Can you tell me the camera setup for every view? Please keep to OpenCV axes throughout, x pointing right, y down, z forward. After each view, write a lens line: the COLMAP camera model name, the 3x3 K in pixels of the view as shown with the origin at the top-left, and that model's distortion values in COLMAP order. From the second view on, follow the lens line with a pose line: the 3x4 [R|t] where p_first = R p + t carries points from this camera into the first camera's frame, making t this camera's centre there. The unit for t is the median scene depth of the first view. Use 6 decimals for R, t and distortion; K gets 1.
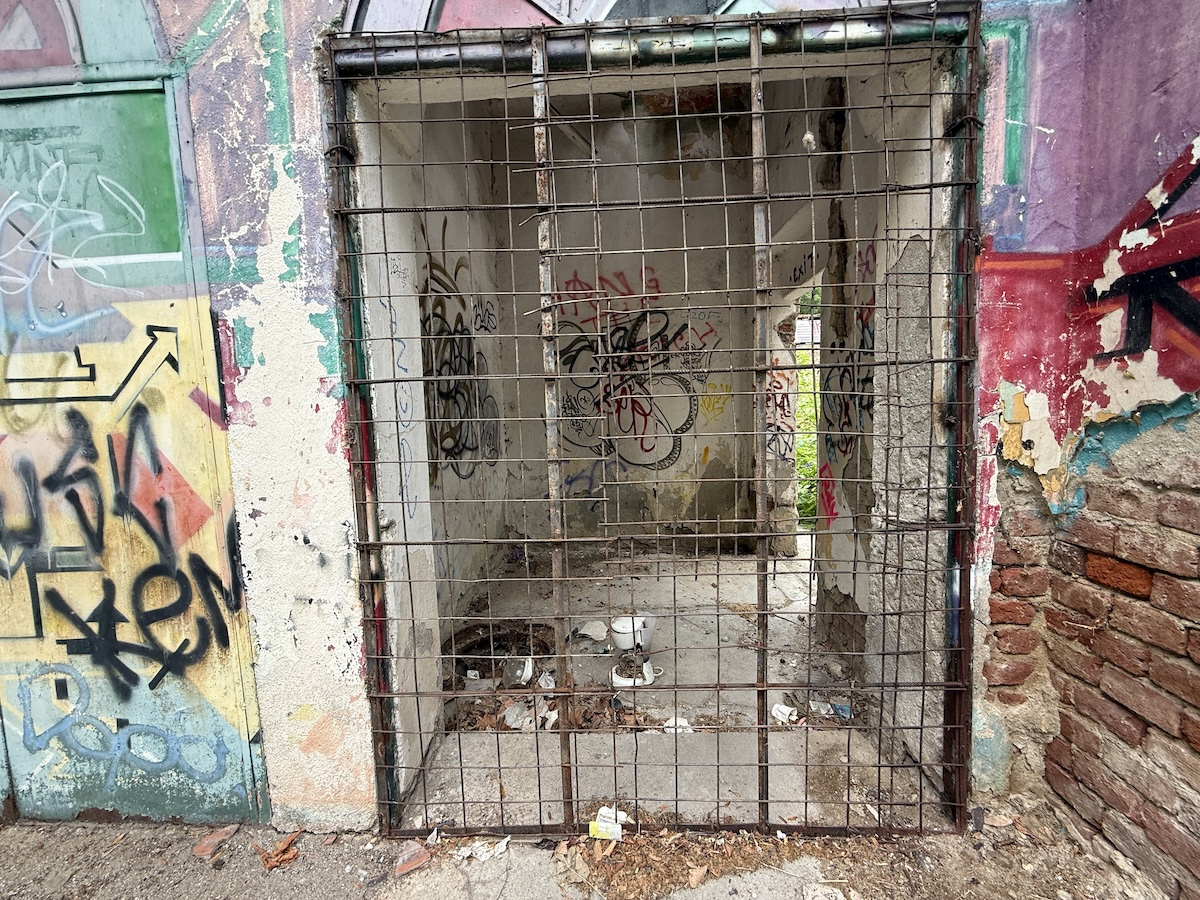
lens RADIAL K [[480.4, 0, 600.3], [0, 480.4, 451.5], [0, 0, 1]] dist [-0.005863, -0.000046]
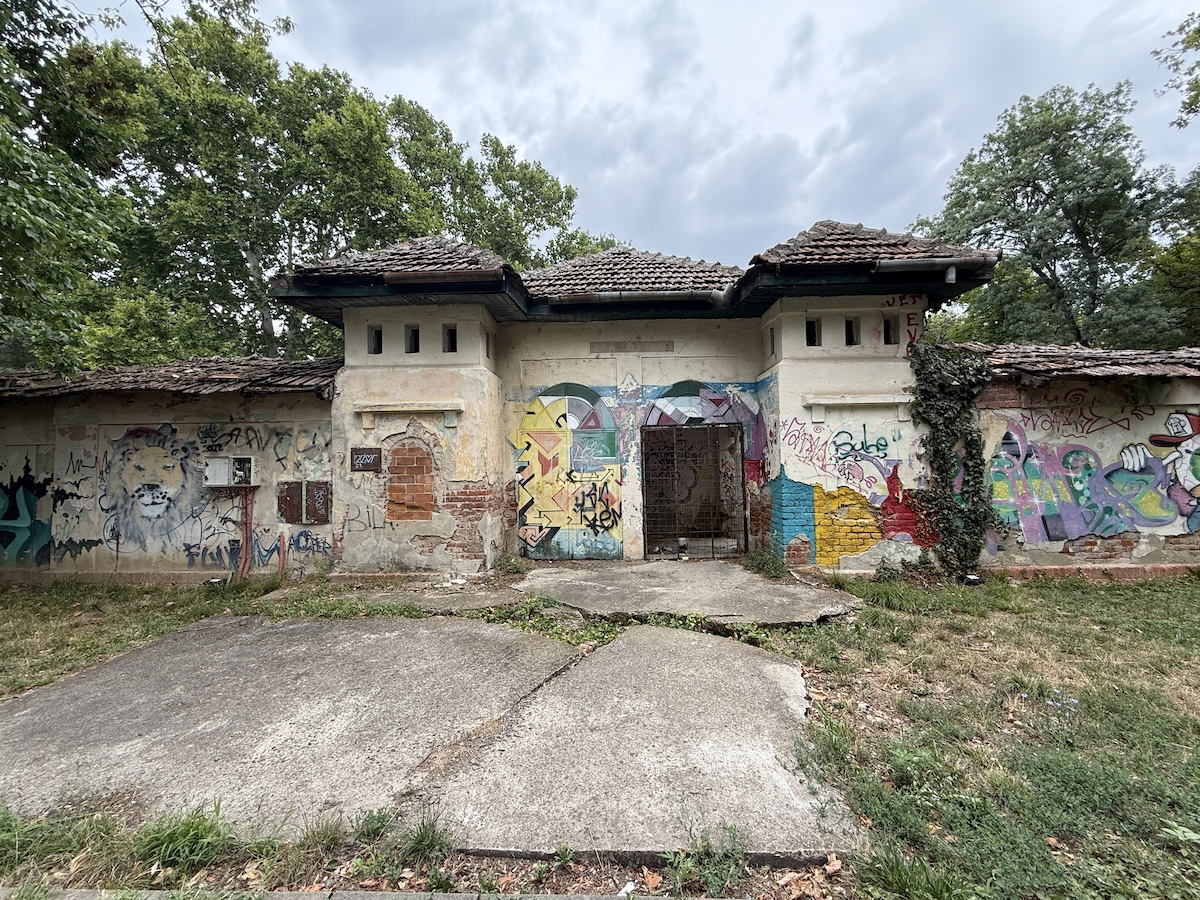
lens RADIAL K [[480.4, 0, 599.1], [0, 480.4, 450.5], [0, 0, 1]] dist [-0.005863, -0.000046]
pose [[0.999914, 0.010060, 0.008468, -1.062547], [-0.008984, 0.992893, -0.118671, 0.210855], [-0.009602, 0.118584, 0.992898, -4.749489]]
